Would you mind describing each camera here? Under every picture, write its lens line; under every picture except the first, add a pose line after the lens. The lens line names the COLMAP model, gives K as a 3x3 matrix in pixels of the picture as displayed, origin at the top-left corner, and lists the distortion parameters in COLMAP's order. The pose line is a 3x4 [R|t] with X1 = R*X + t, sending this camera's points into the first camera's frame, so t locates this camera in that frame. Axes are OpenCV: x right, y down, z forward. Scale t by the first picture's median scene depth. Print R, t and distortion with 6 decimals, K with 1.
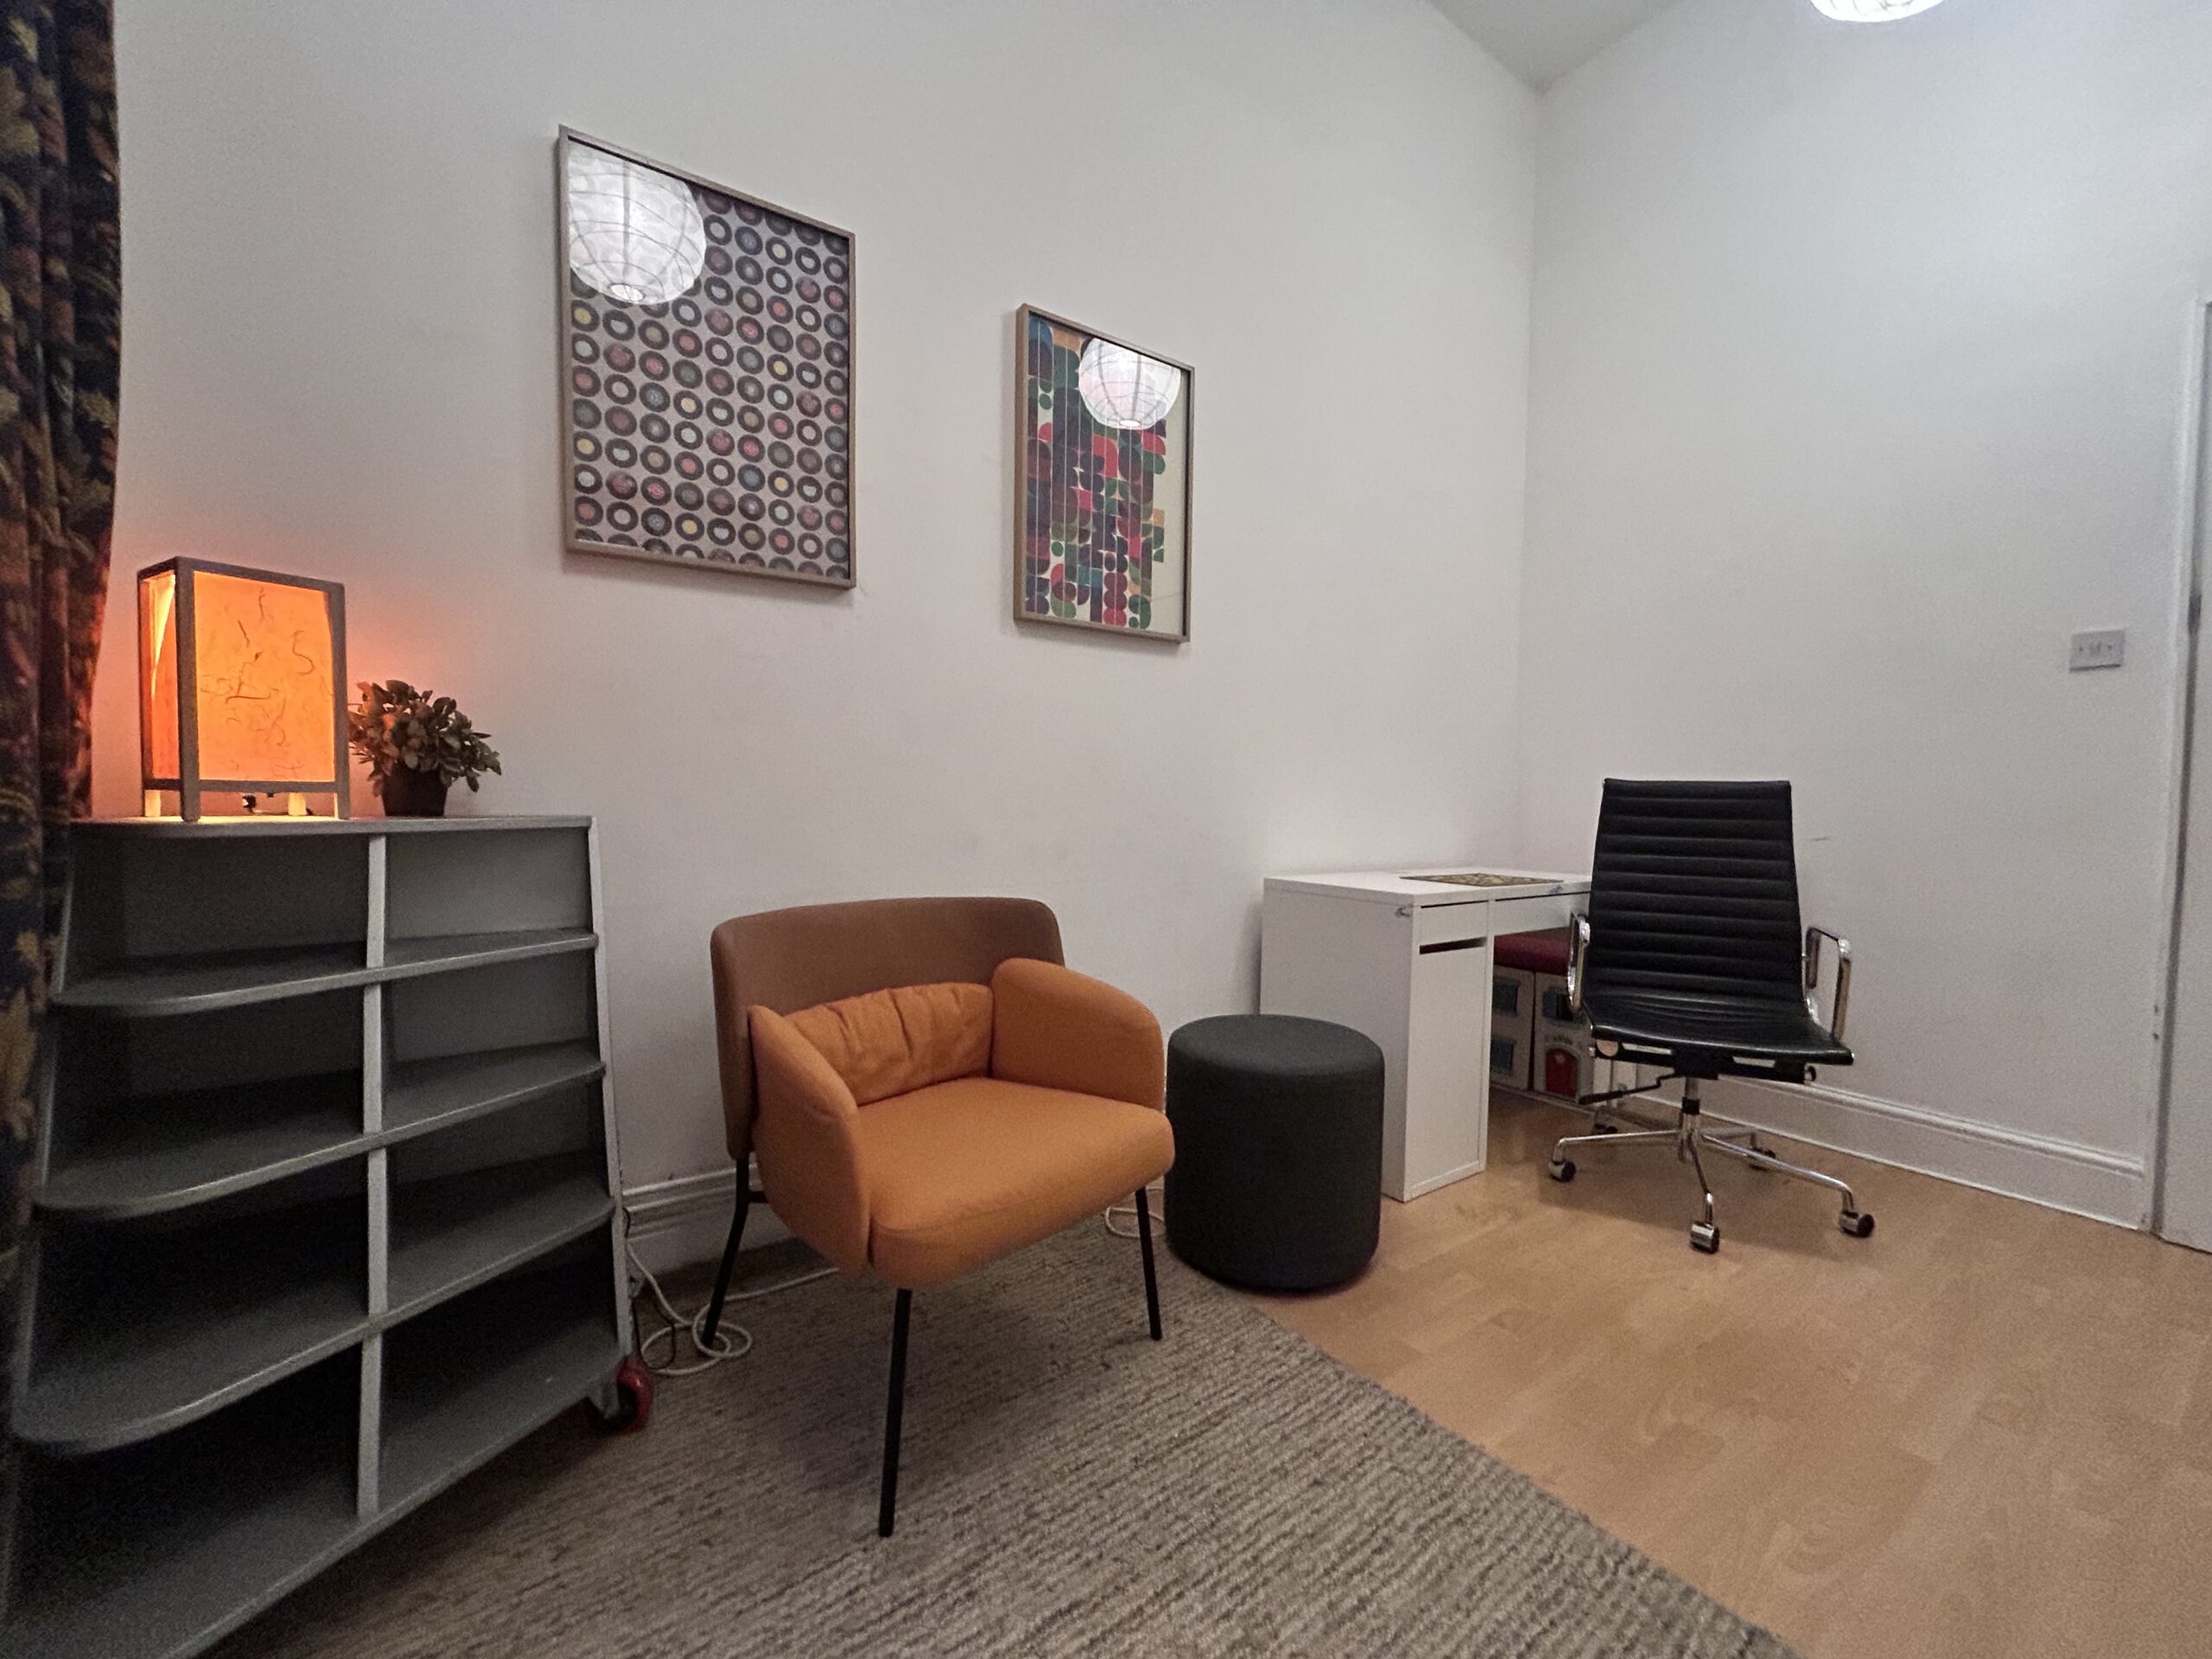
lens RADIAL K [[885.4, 0, 1106.7], [0, 885.4, 828.0], [0, 0, 1]] dist [-0.003742, 0.000680]
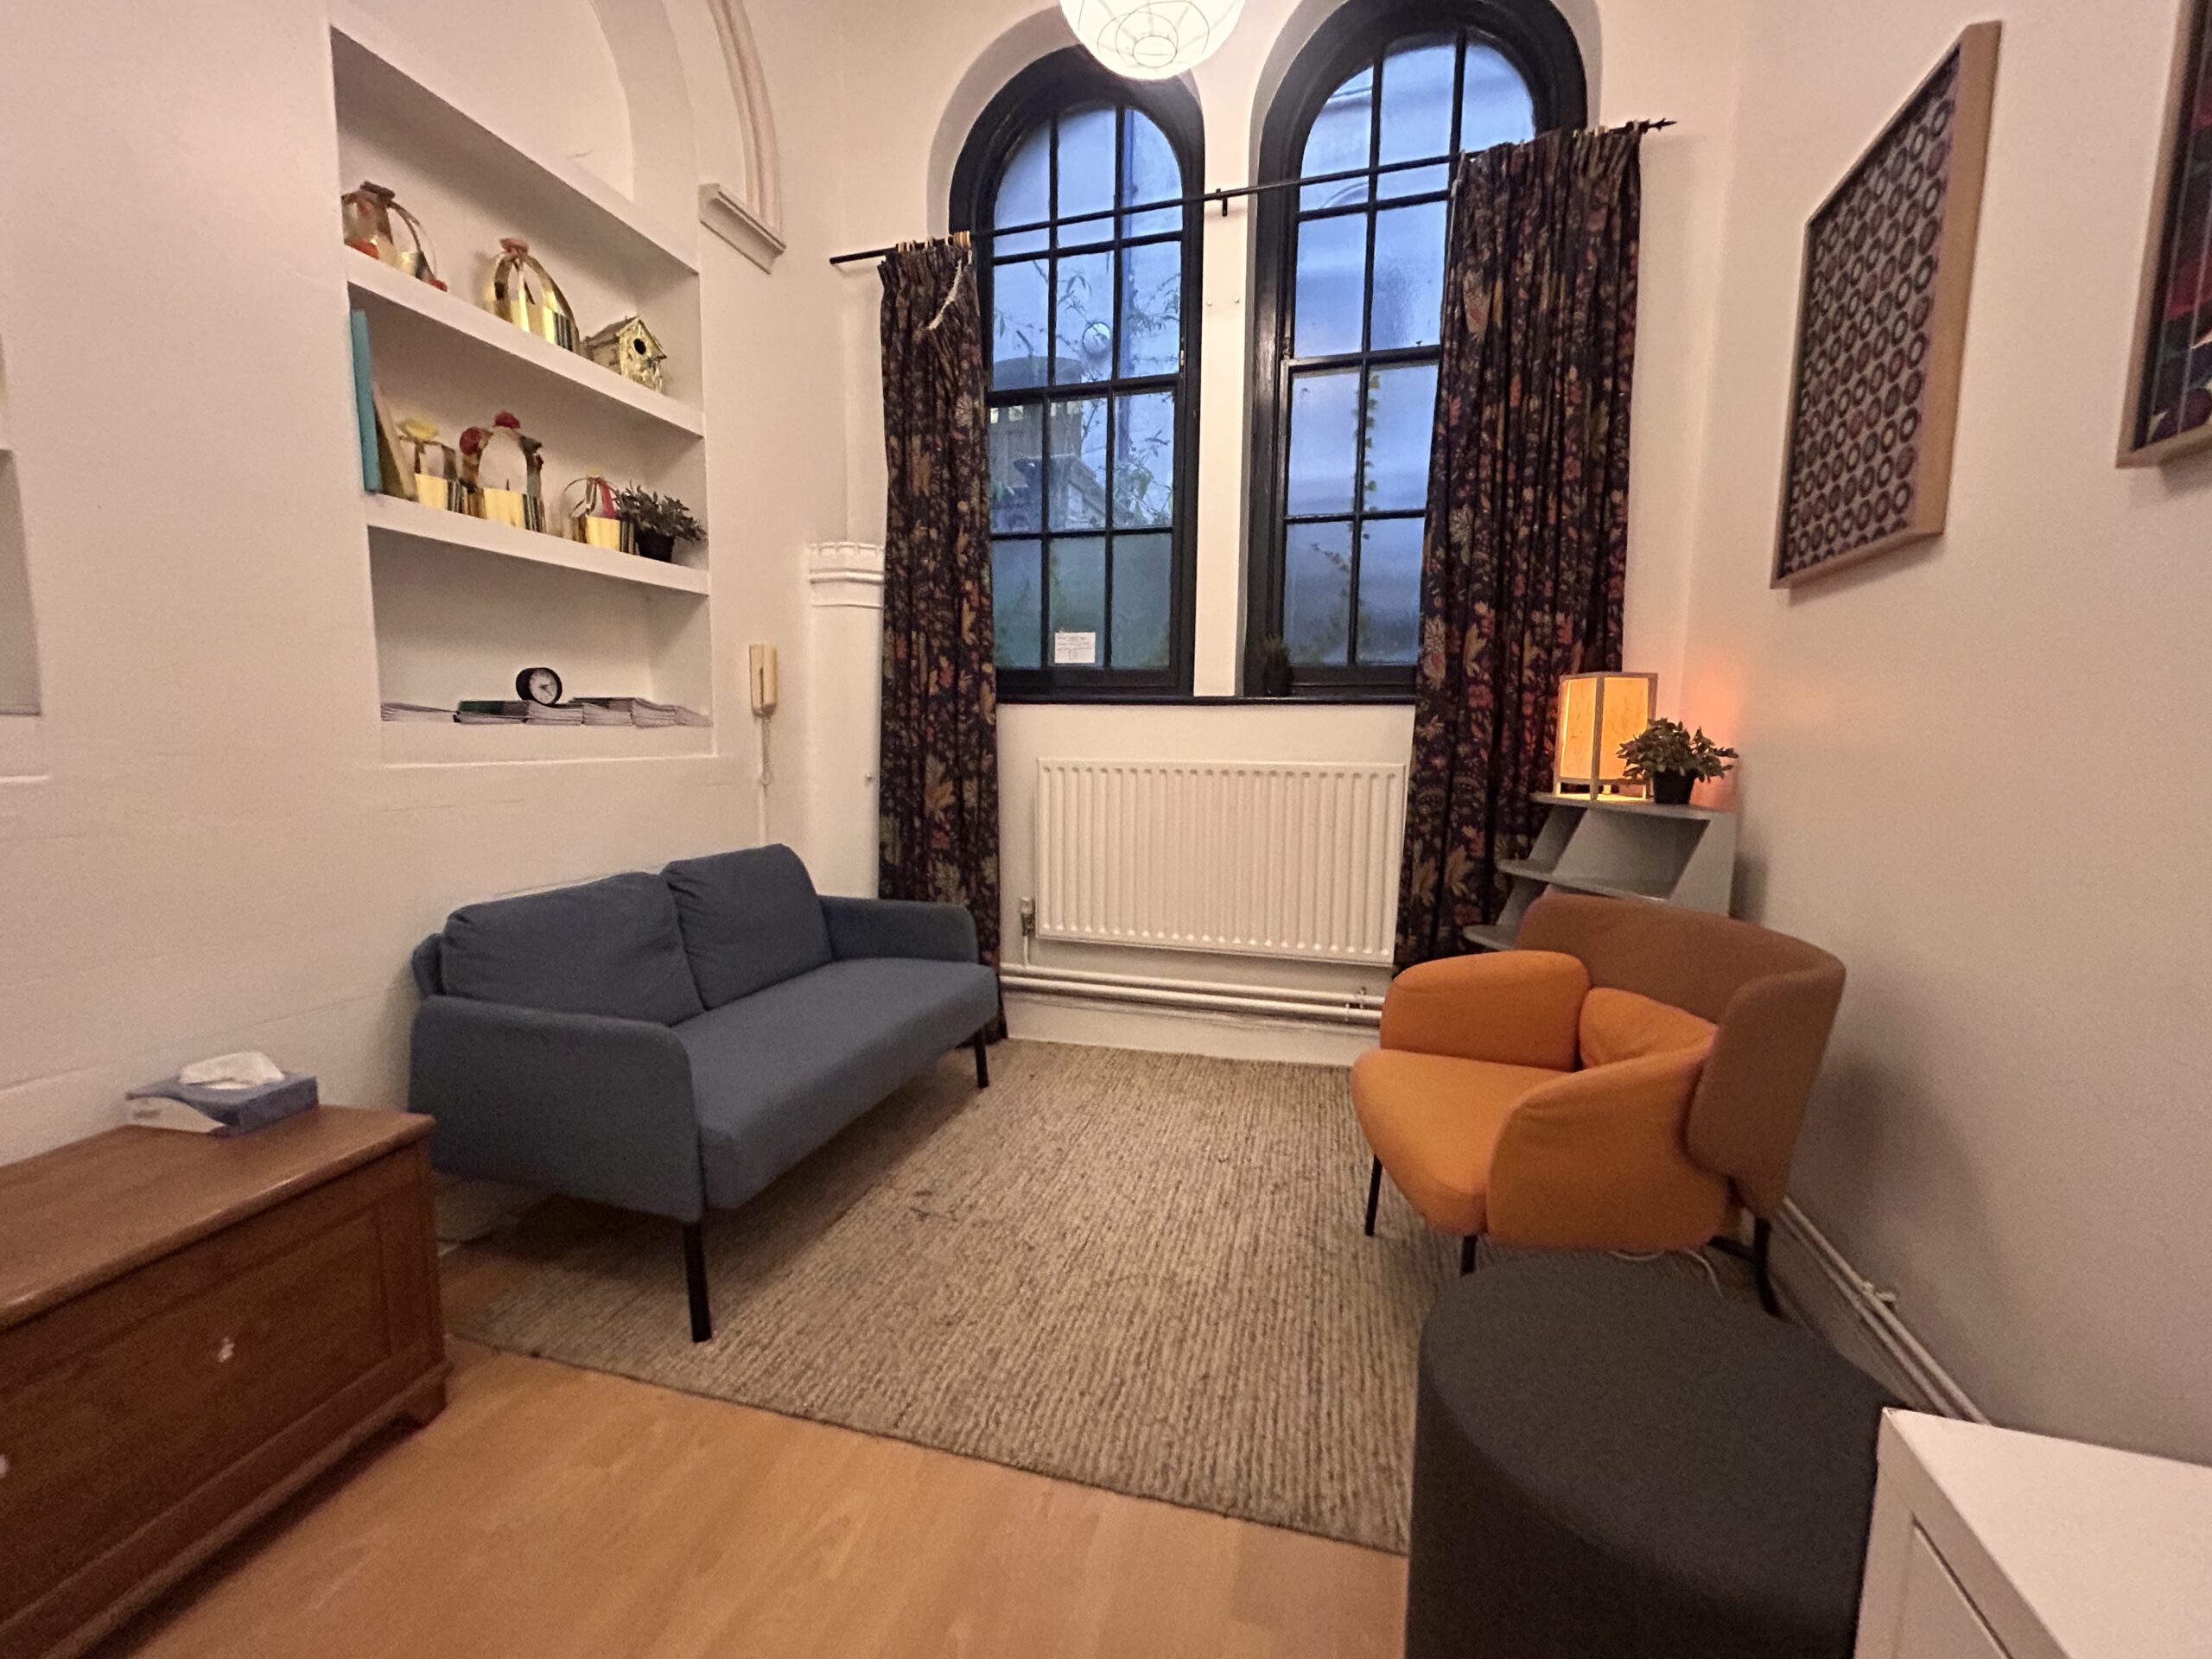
lens RADIAL K [[885.4, 0, 1101.4], [0, 885.4, 826.7], [0, 0, 1]] dist [-0.003742, 0.000680]
pose [[-0.786445, 0.045618, -0.615973, 1.058991], [-0.041787, 0.991054, 0.126748, -0.141547], [0.616245, 0.125420, -0.777504, 1.761438]]
